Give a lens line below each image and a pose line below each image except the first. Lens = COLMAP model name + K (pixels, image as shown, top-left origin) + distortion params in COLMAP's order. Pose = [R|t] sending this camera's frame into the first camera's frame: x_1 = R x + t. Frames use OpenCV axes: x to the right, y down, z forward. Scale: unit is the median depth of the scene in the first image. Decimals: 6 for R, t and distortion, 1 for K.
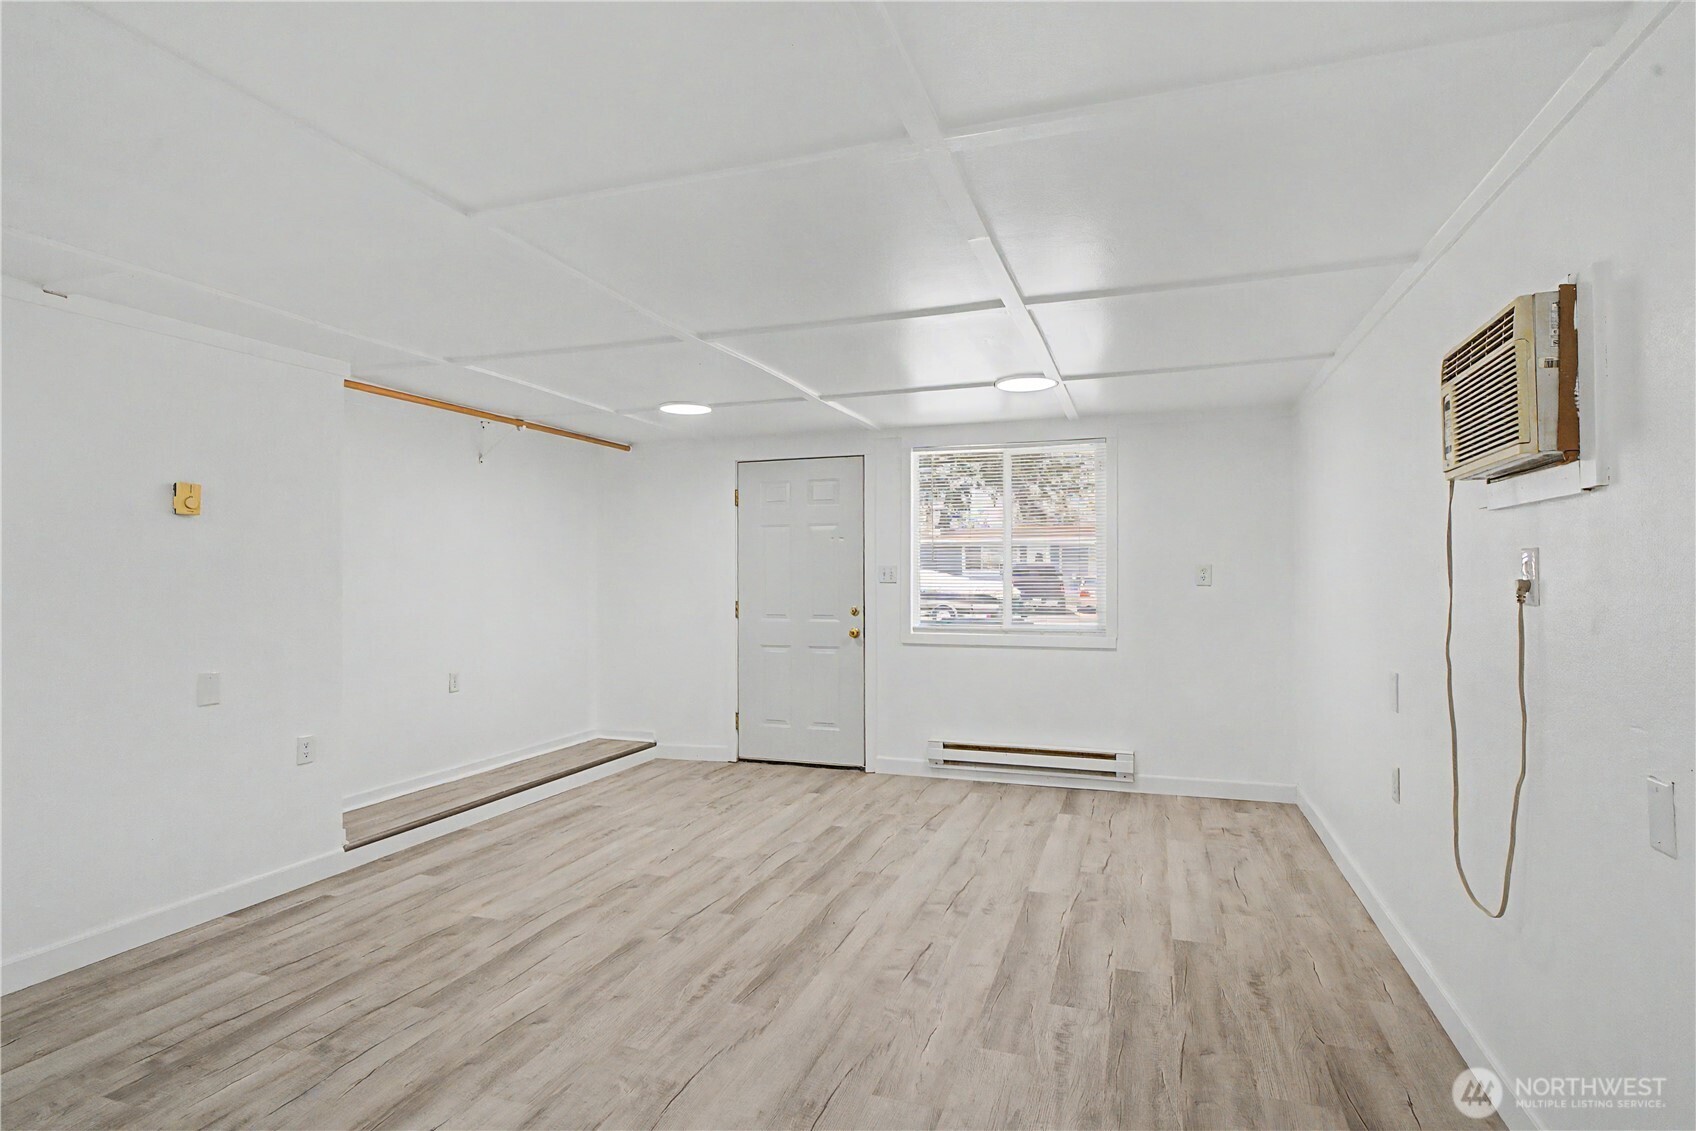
lens RADIAL K [[878.3, 0, 846.3], [0, 878.3, 580.6], [0, 0, 1]] dist [-0.002807, -0.000216]
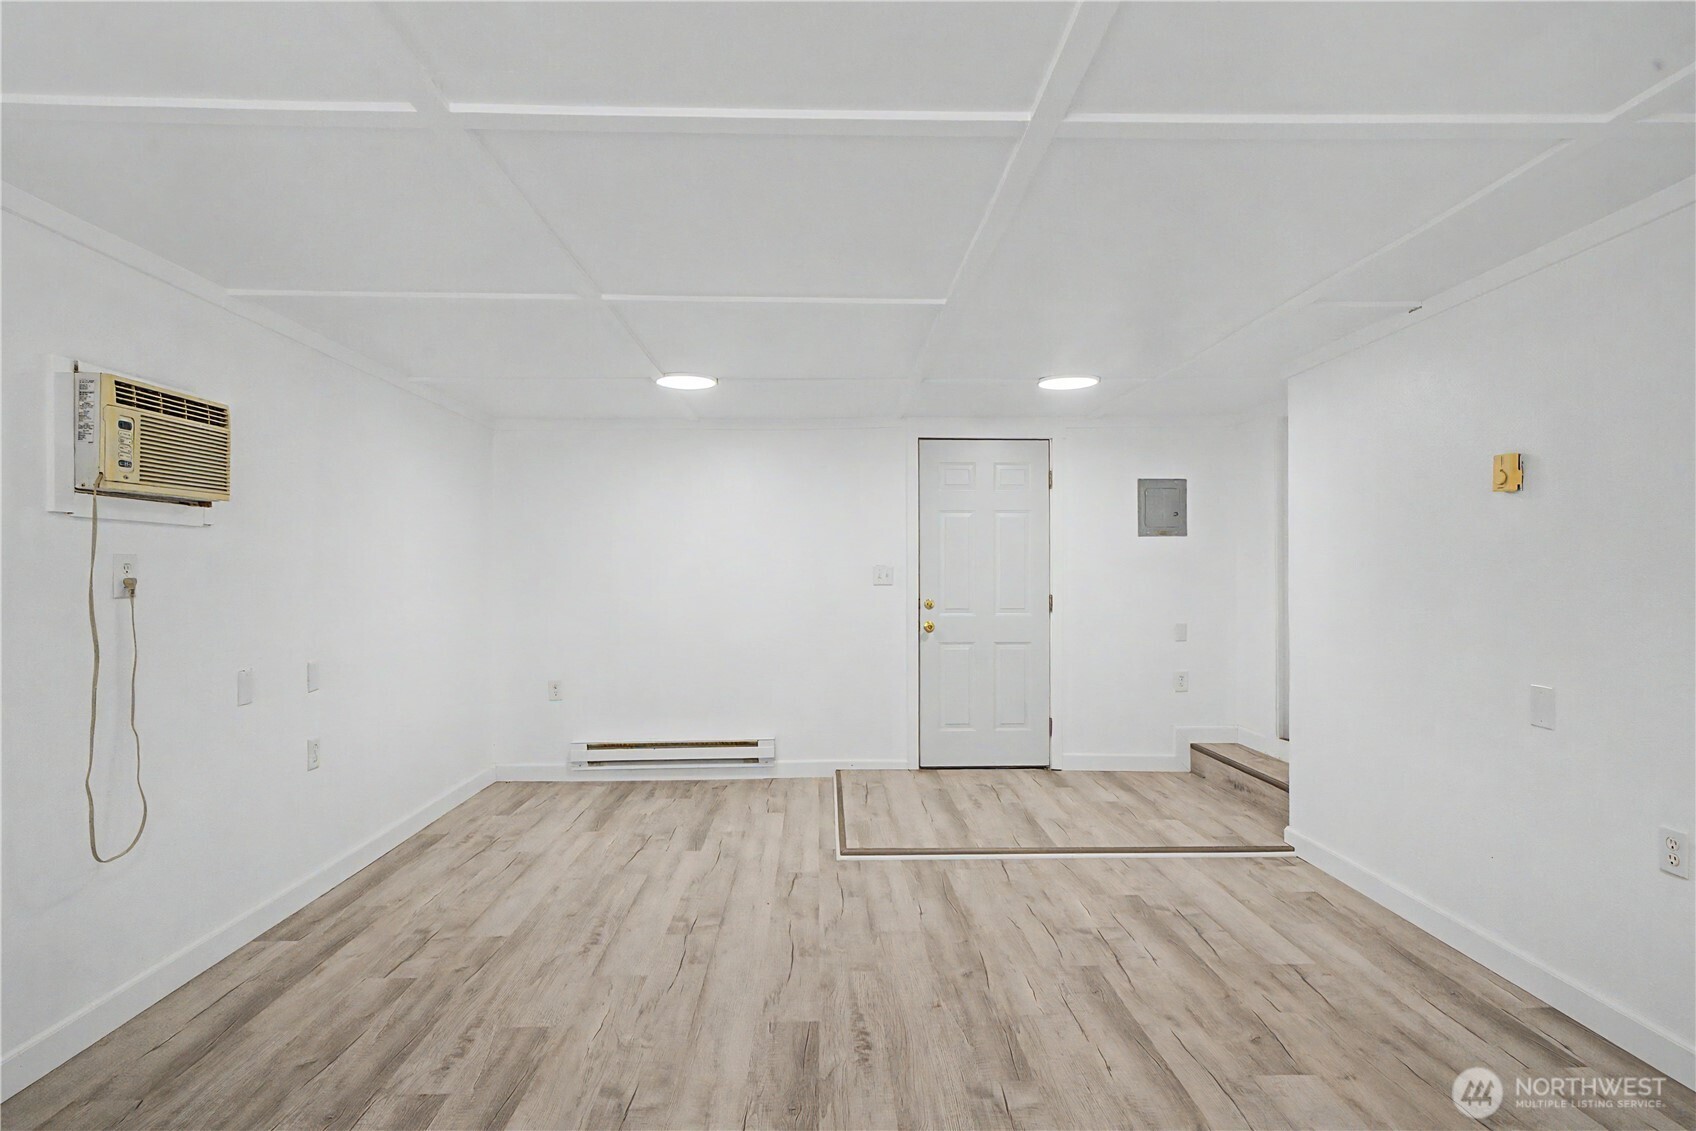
lens RADIAL K [[878.3, 0, 846.3], [0, 878.3, 580.6], [0, 0, 1]] dist [-0.002807, -0.000216]
pose [[-0.932677, 0.011239, -0.360538, 0.167001], [0.005368, 0.999836, 0.017280, -0.008663], [0.360673, 0.014181, -0.932585, 1.791468]]
